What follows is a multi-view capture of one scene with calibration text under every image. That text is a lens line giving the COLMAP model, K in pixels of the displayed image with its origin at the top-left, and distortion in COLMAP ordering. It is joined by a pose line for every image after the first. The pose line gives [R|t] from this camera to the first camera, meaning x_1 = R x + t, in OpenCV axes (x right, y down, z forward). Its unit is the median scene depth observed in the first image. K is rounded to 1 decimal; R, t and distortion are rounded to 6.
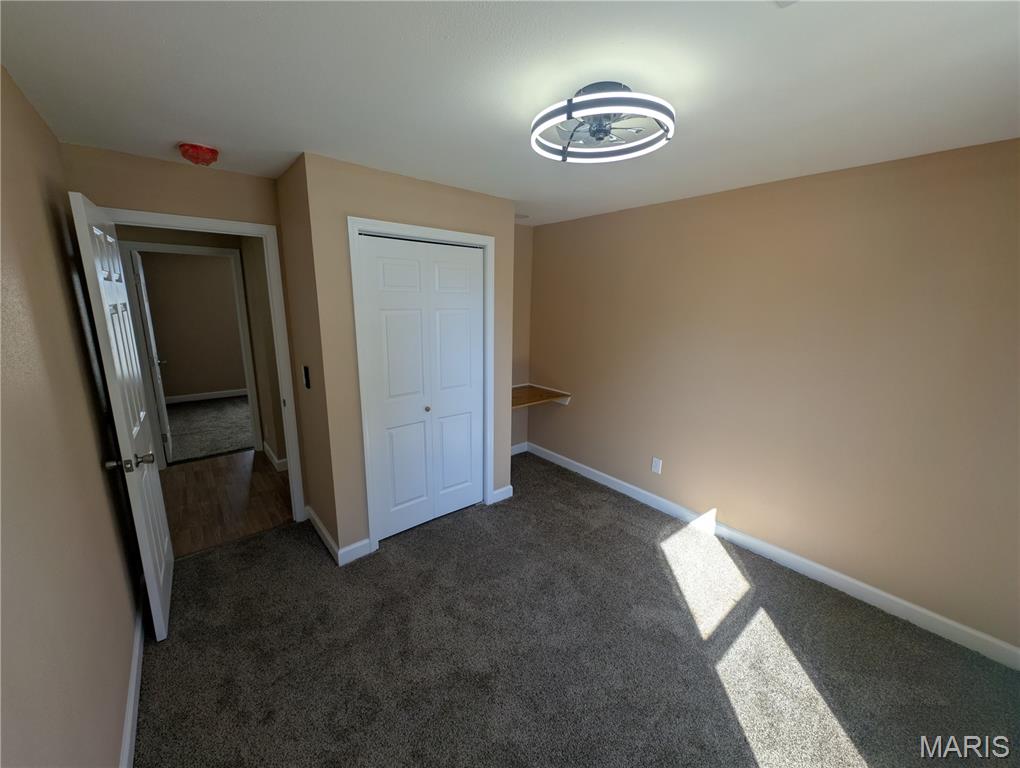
lens RADIAL K [[390.1, 0, 506.1], [0, 390.1, 380.5], [0, 0, 1]] dist [-0.000152, -0.000074]
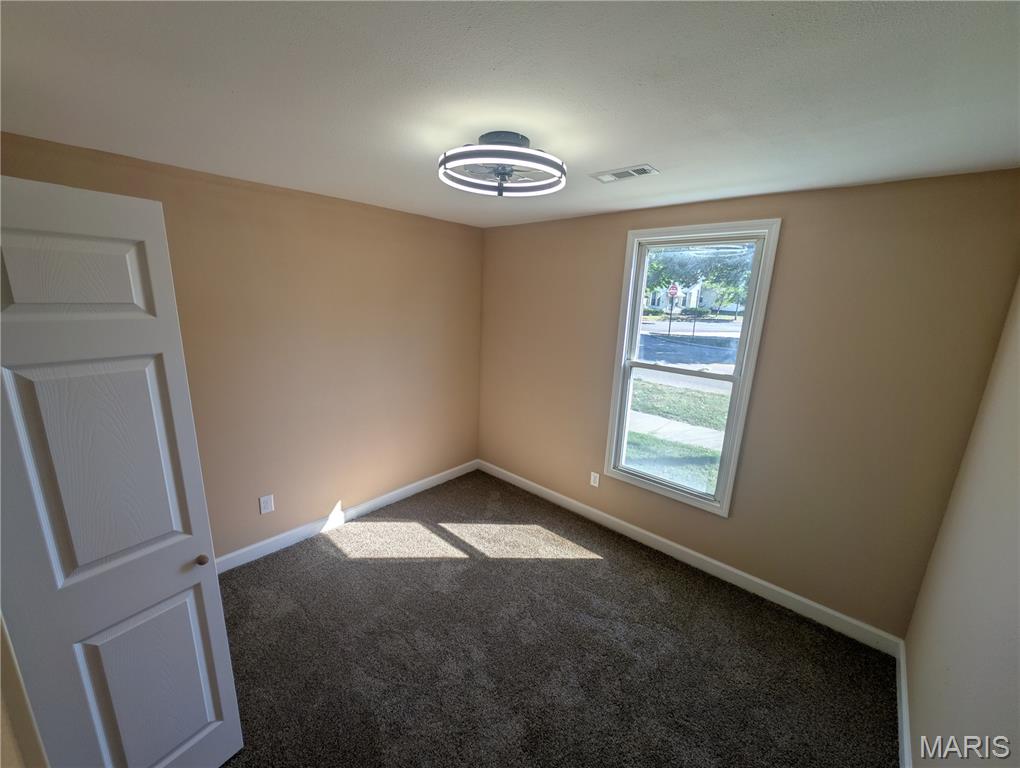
lens RADIAL K [[390.1, 0, 506.1], [0, 390.1, 380.5], [0, 0, 1]] dist [-0.000152, -0.000074]
pose [[-0.130173, -0.237128, 0.962718, -0.653411], [0.172323, 0.950791, 0.257491, -0.249188], [-0.976401, 0.199417, -0.082905, 0.810895]]
